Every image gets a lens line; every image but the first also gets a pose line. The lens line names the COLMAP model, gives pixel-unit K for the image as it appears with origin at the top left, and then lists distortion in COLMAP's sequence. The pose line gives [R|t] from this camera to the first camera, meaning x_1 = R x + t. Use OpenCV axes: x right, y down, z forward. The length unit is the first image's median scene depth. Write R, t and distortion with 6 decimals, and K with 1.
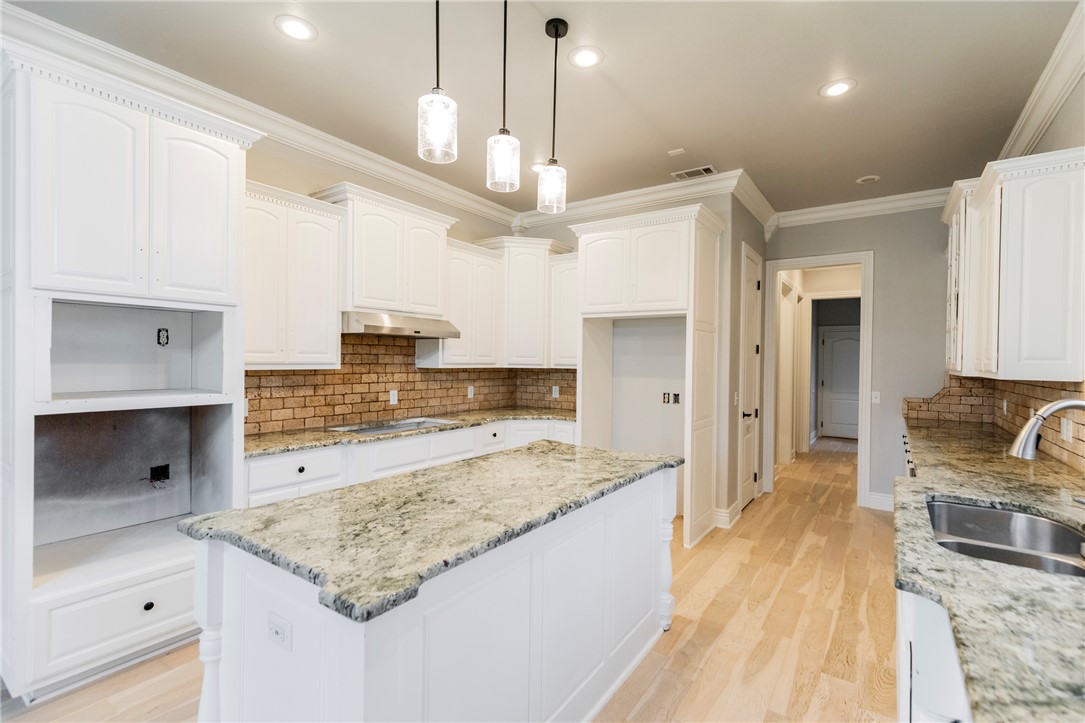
lens RADIAL K [[499.3, 0, 539.2], [0, 499.3, 358.7], [0, 0, 1]] dist [0.012528, -0.000935]
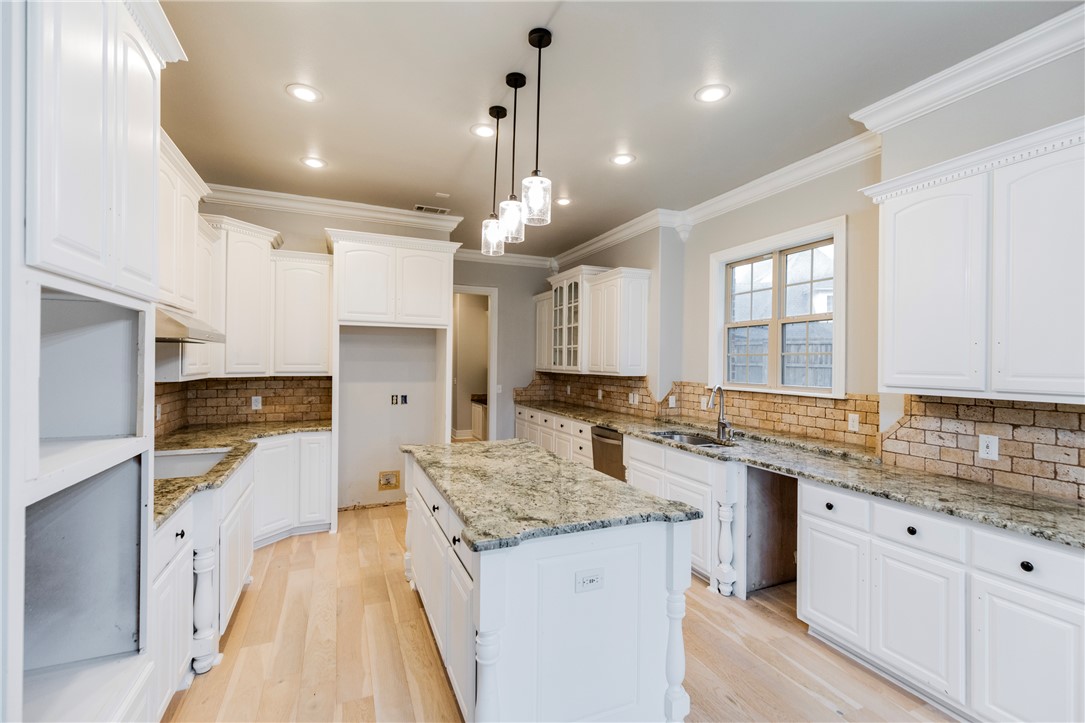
lens RADIAL K [[499.3, 0, 560.6], [0, 499.3, 359.7], [0, 0, 1]] dist [0.012528, -0.000935]
pose [[0.507151, -0.004206, 0.861847, -0.543538], [-0.005041, 0.999957, 0.007846, -0.022265], [-0.861842, -0.008323, 0.507108, 0.119553]]
